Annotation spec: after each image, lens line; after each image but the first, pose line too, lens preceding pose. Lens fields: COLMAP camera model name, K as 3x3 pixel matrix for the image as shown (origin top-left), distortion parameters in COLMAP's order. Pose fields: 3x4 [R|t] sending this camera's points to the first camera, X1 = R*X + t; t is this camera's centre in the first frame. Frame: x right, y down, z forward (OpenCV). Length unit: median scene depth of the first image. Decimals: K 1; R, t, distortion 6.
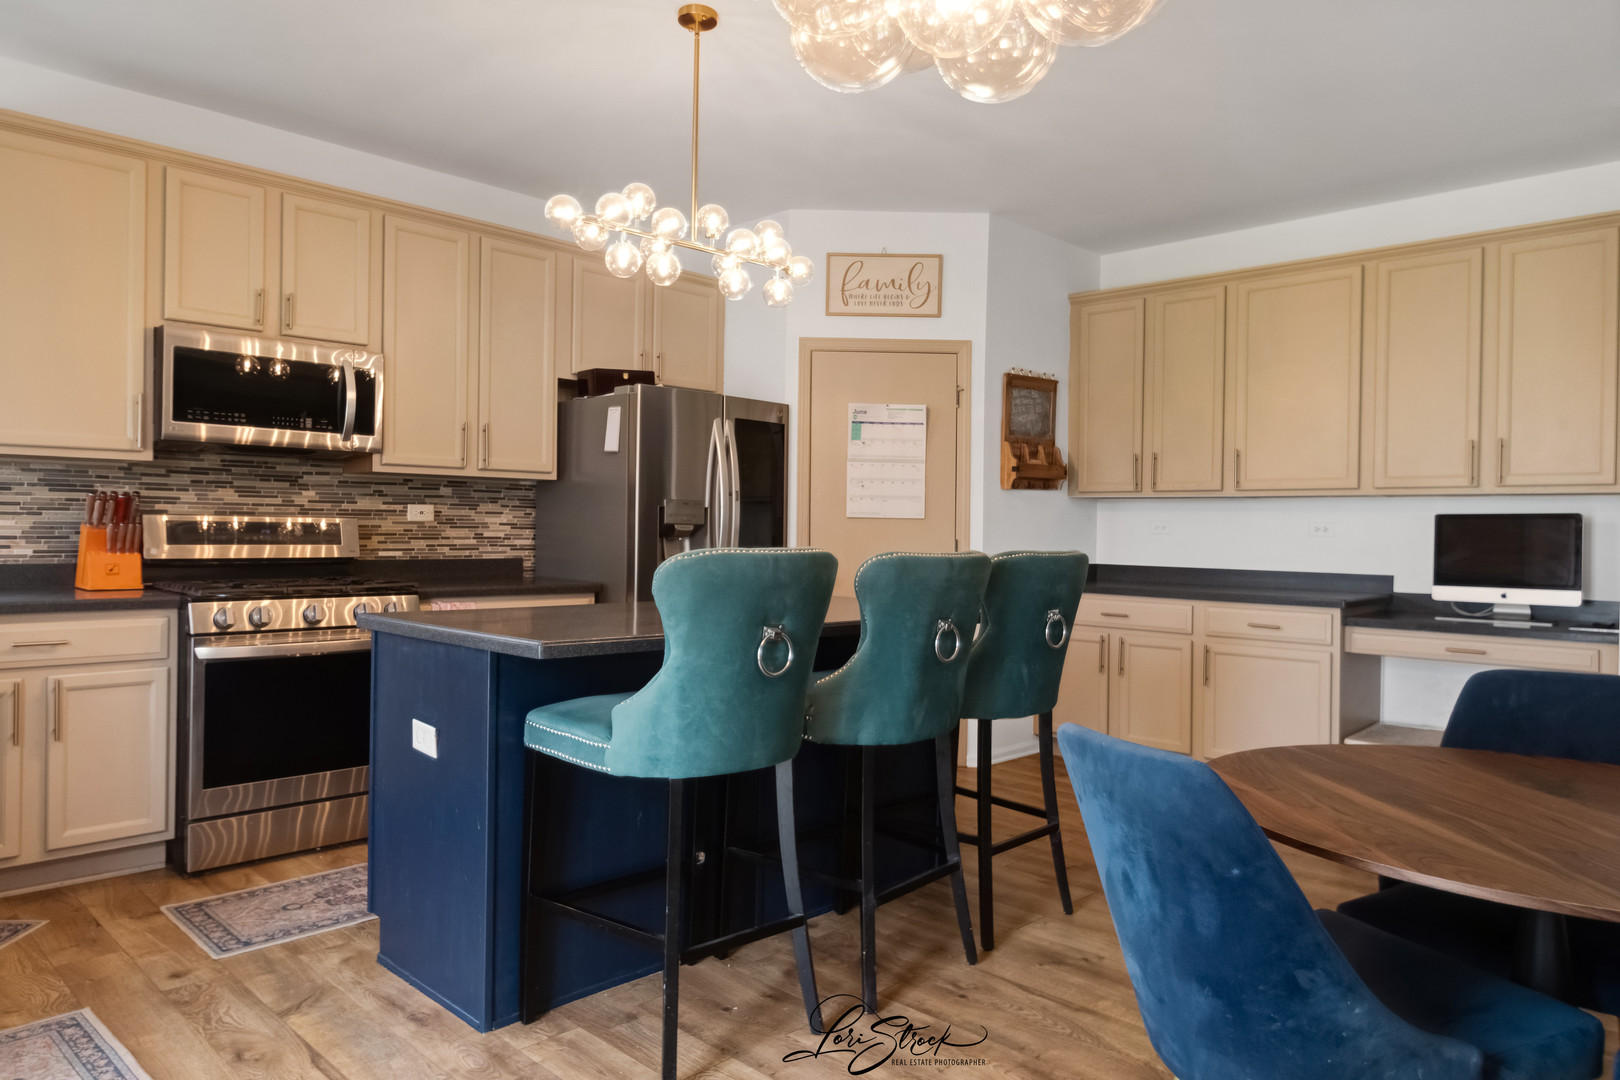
lens RADIAL K [[1054.3, 0, 810.0], [0, 1054.3, 540.0], [0, 0, 1]] dist [-0.001977, -0.000595]
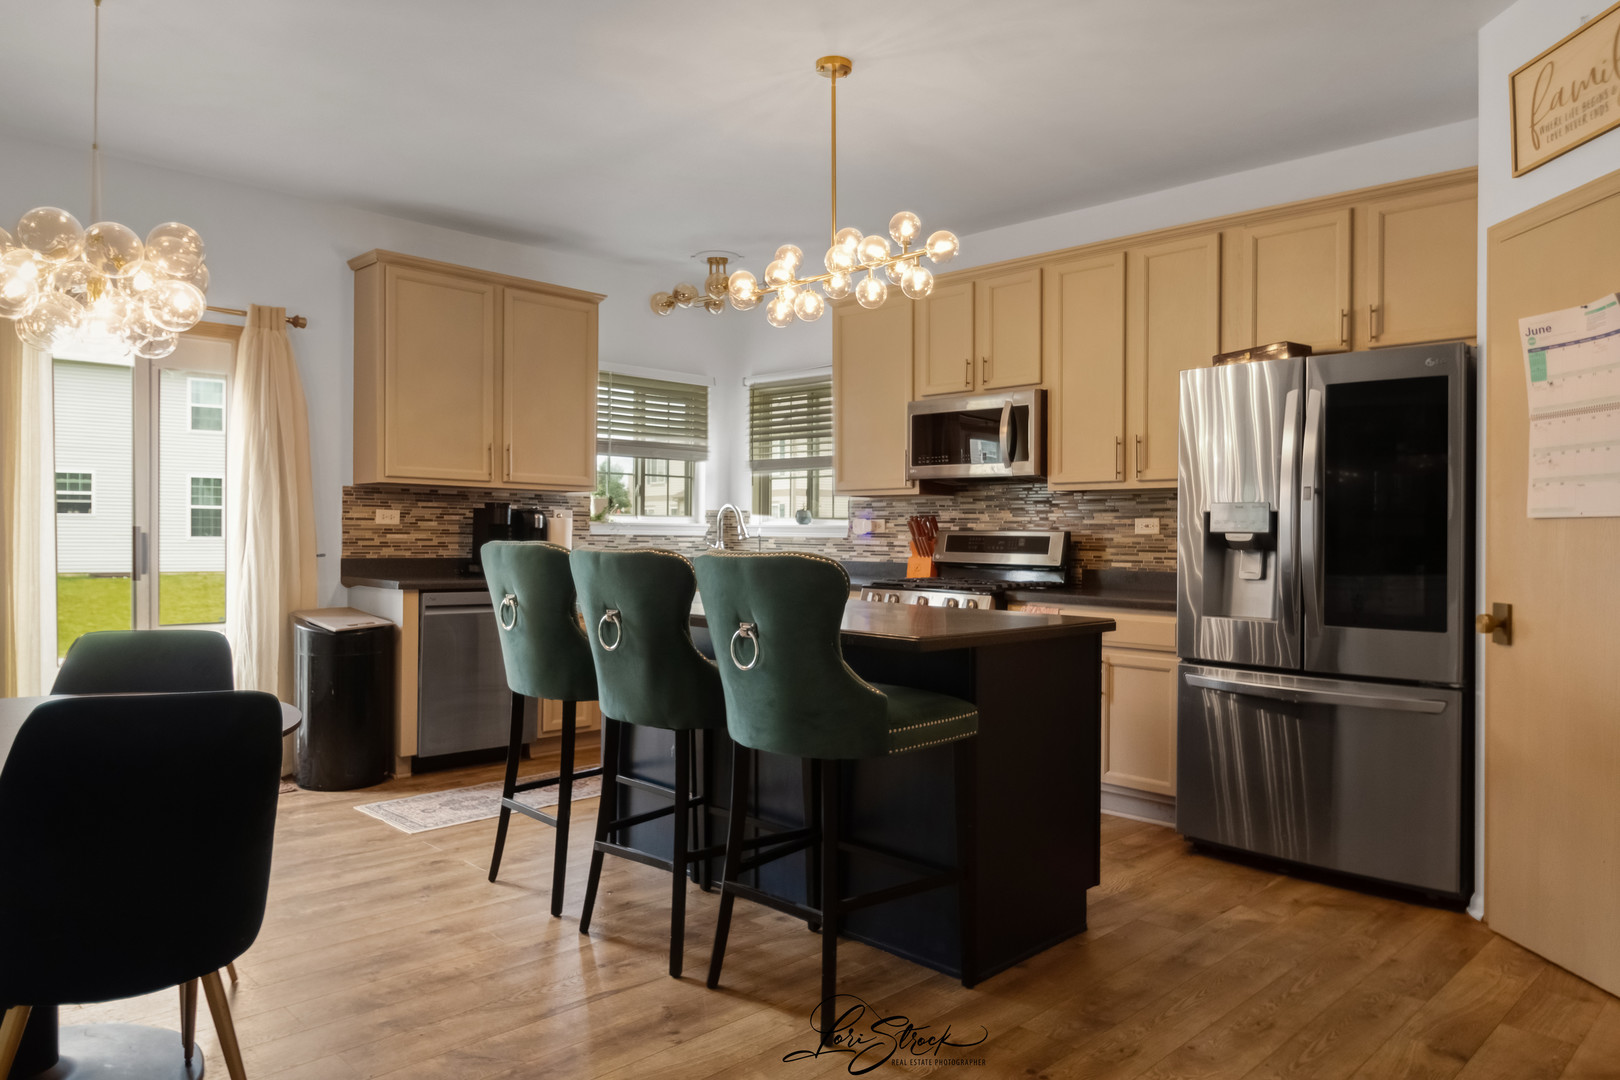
lens RADIAL K [[1092.7, 0, 810.0], [0, 1092.7, 540.0], [0, 0, 1]] dist [-0.001405, -0.002151]
pose [[-0.021298, -0.008572, -0.999736, 0.717591], [-0.018084, 0.999803, -0.008188, 0.002645], [0.999610, 0.017905, -0.021449, 0.701792]]
